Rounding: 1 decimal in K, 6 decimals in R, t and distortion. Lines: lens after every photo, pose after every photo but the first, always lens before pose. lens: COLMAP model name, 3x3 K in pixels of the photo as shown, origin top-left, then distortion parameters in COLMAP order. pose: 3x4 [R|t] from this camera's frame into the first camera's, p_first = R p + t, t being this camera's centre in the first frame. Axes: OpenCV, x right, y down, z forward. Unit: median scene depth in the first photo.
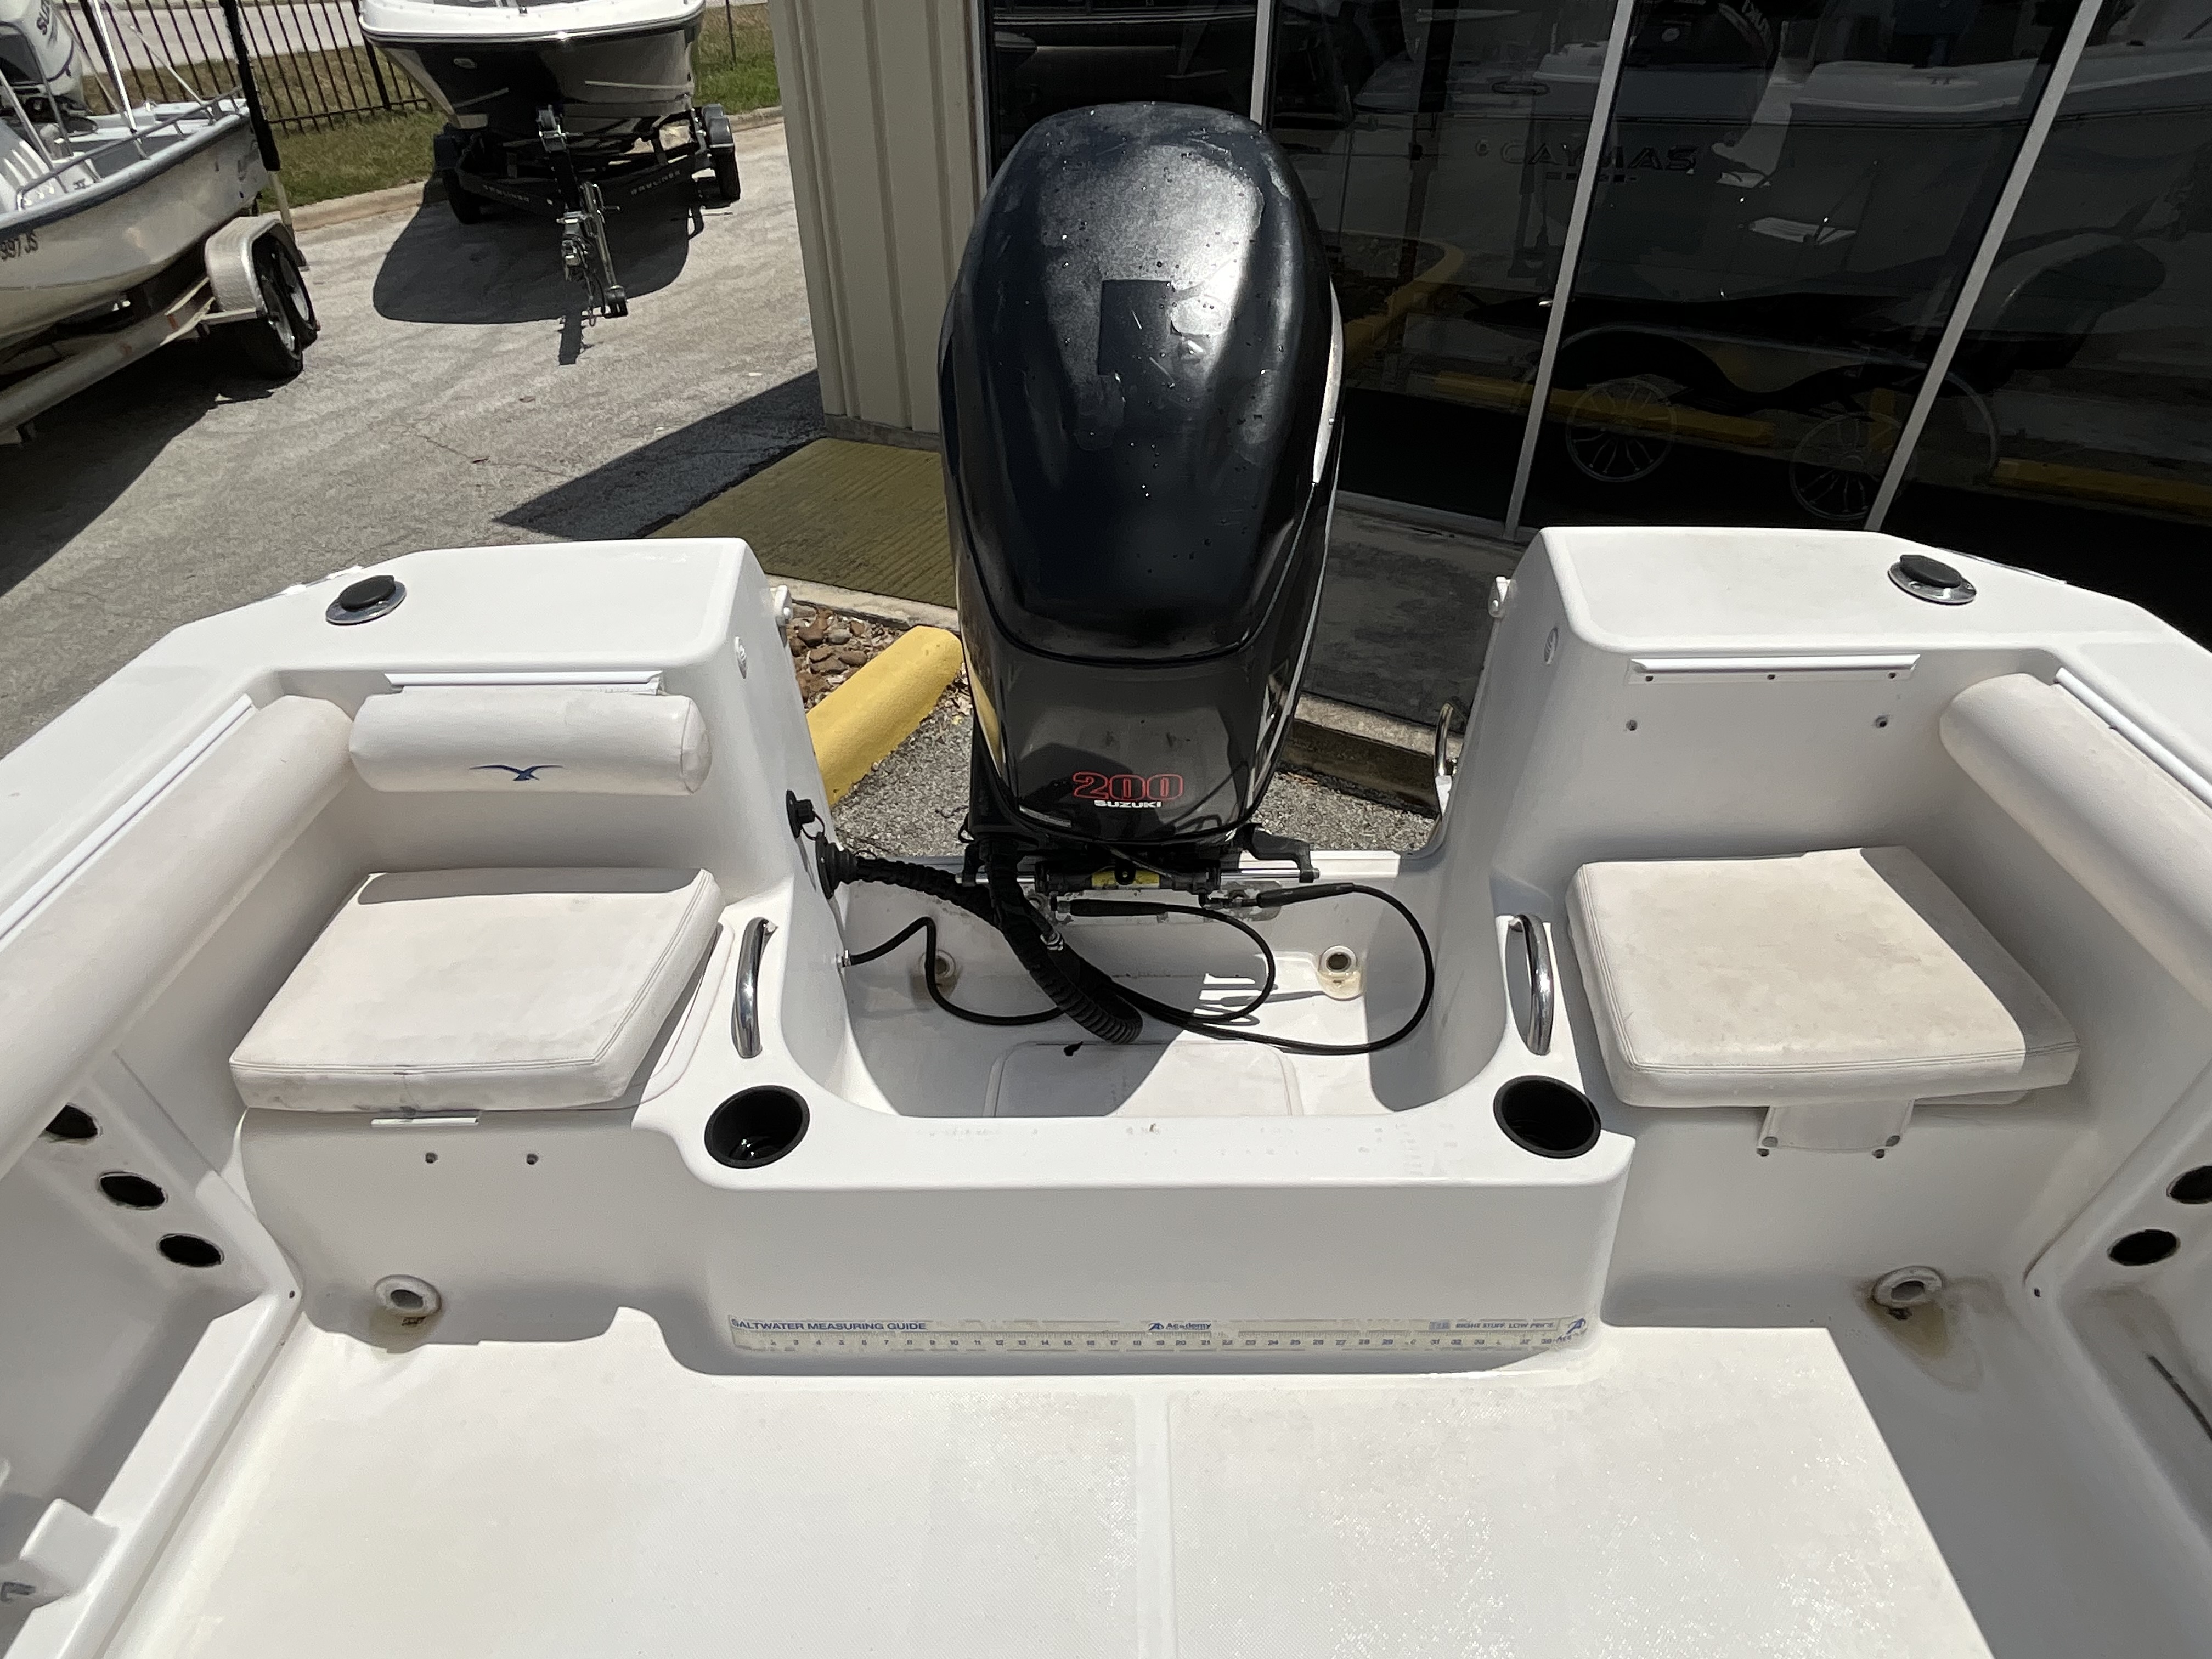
lens RADIAL K [[1187.0, 0, 1104.6], [0, 1187.0, 835.0], [0, 0, 1]] dist [-0.007659, 0.003165]
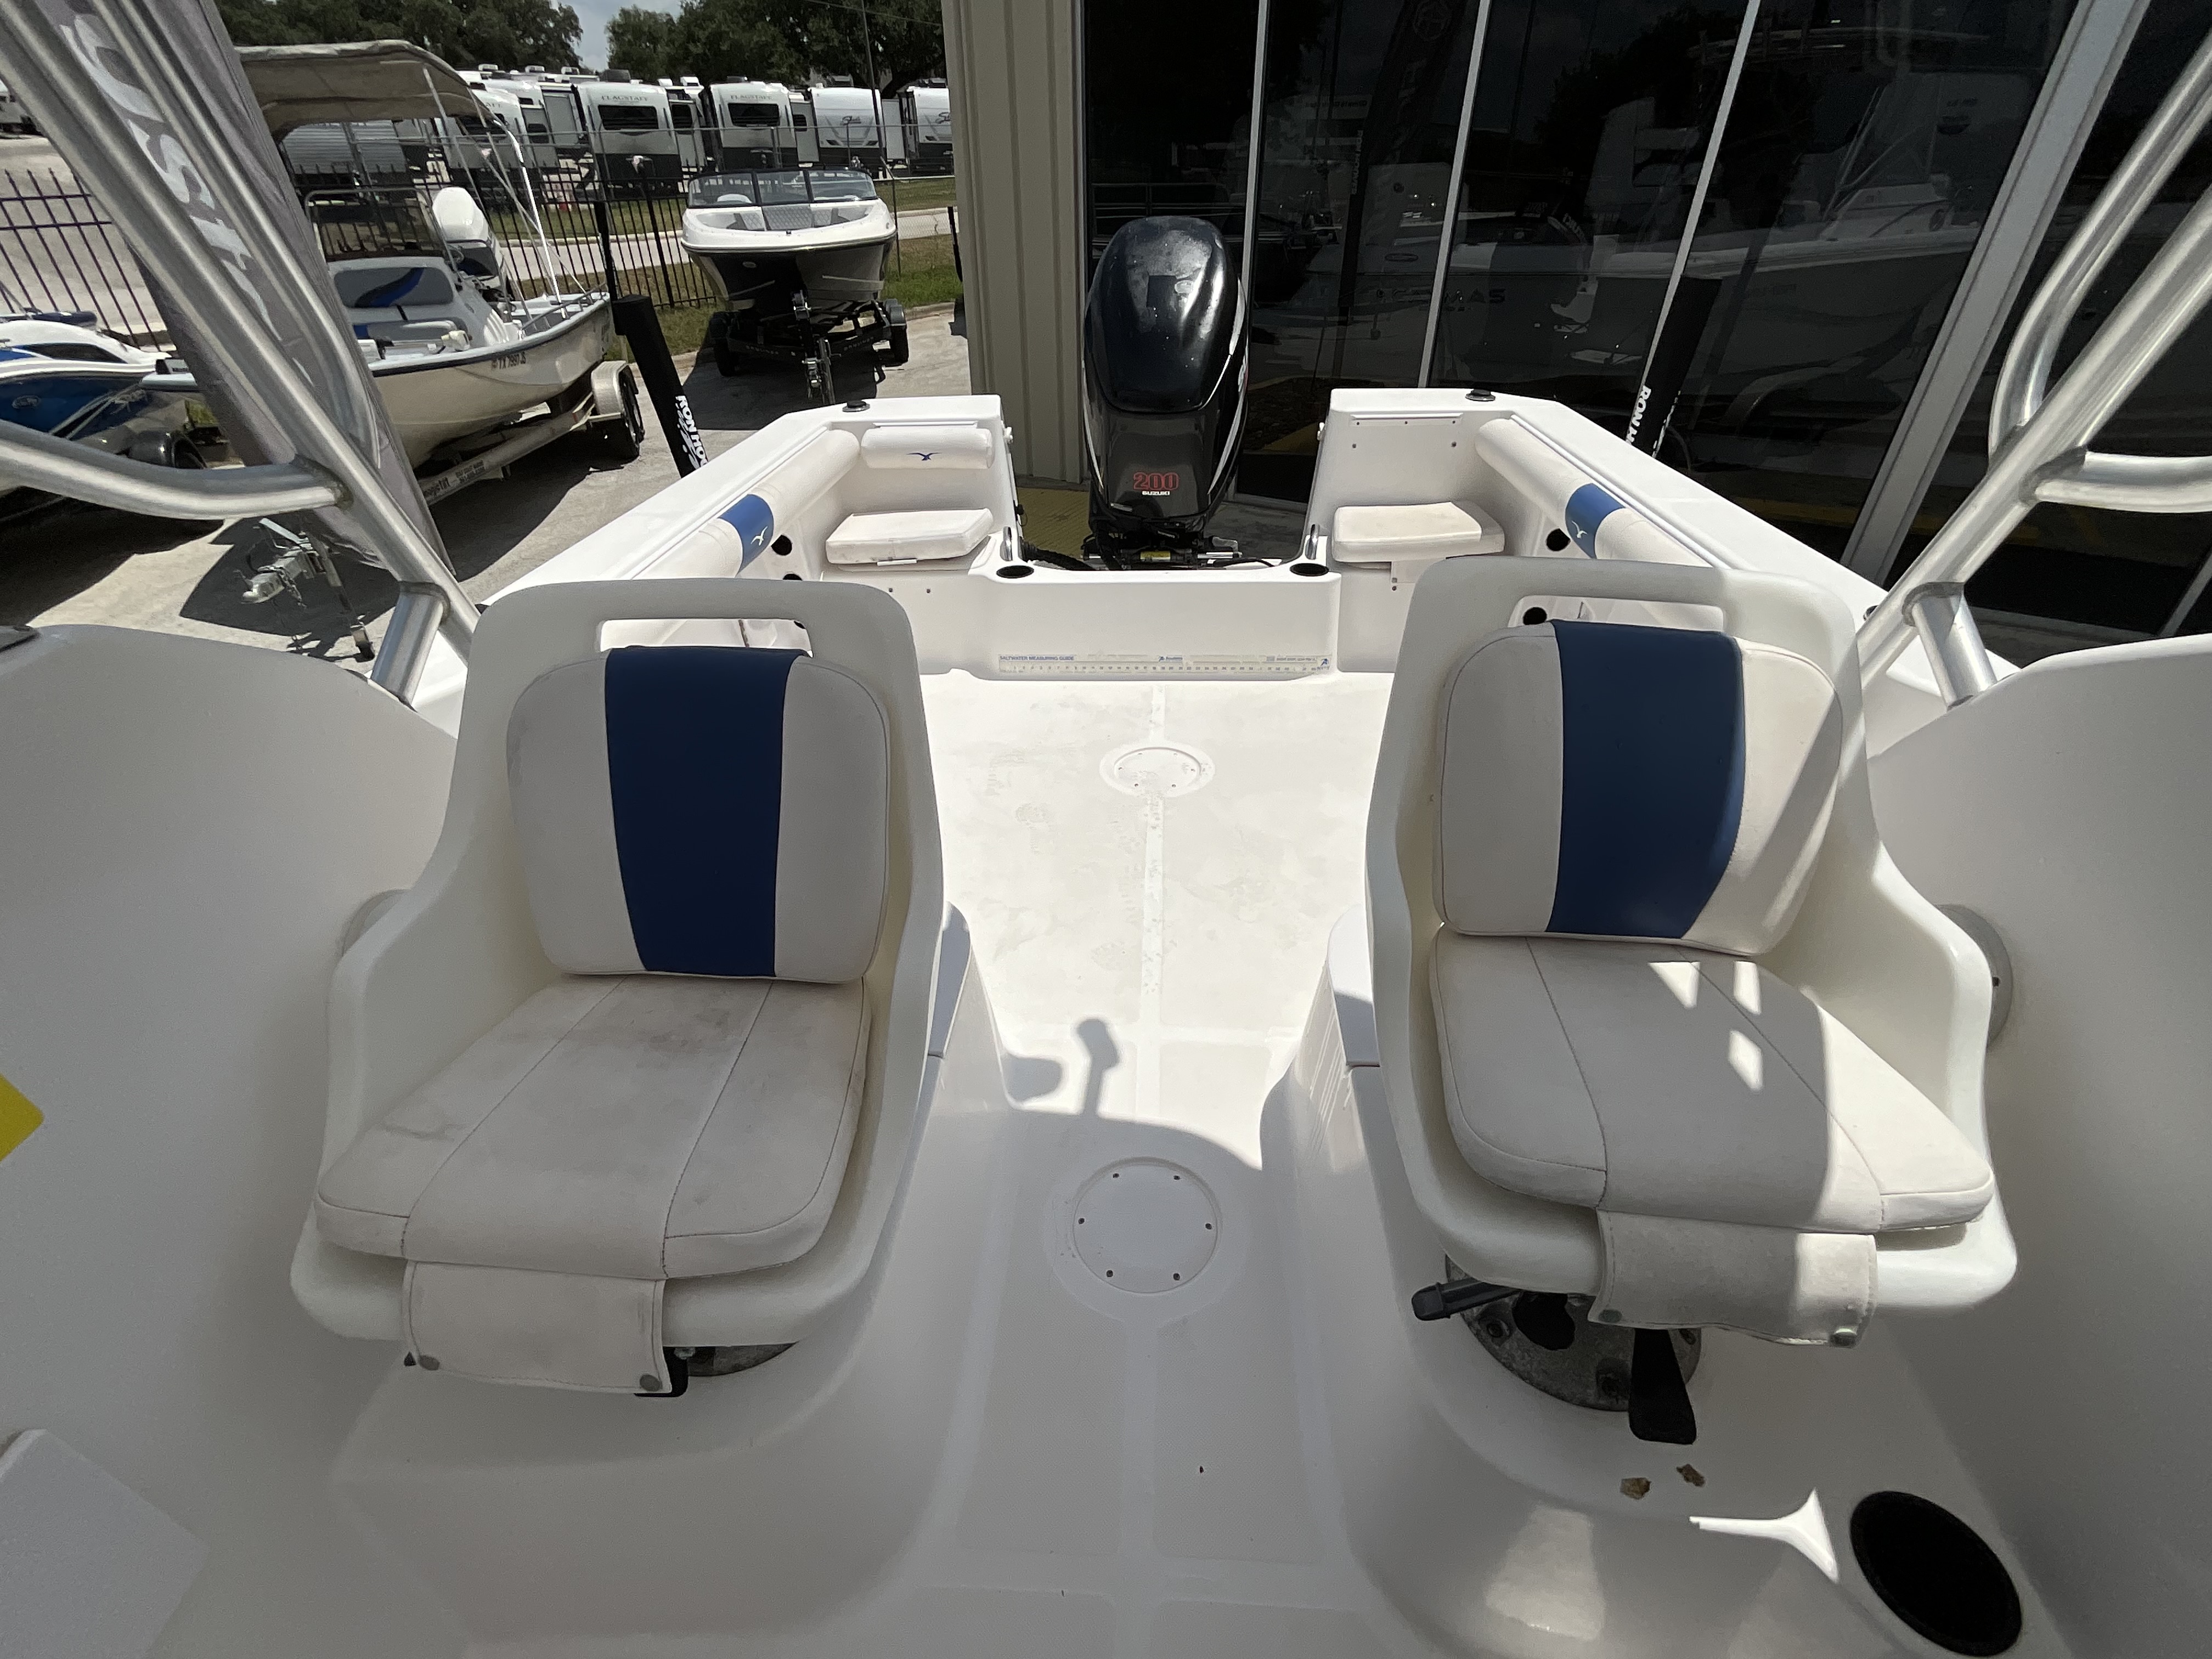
lens RADIAL K [[951.9, 0, 1106.7], [0, 951.9, 827.3], [0, 0, 1]] dist [-0.017138, -0.001801]
pose [[0.998673, 0.020417, -0.047273, 0.005545], [-0.023234, 0.997938, -0.059830, 0.169879], [0.045953, 0.060849, 0.997089, -0.198404]]
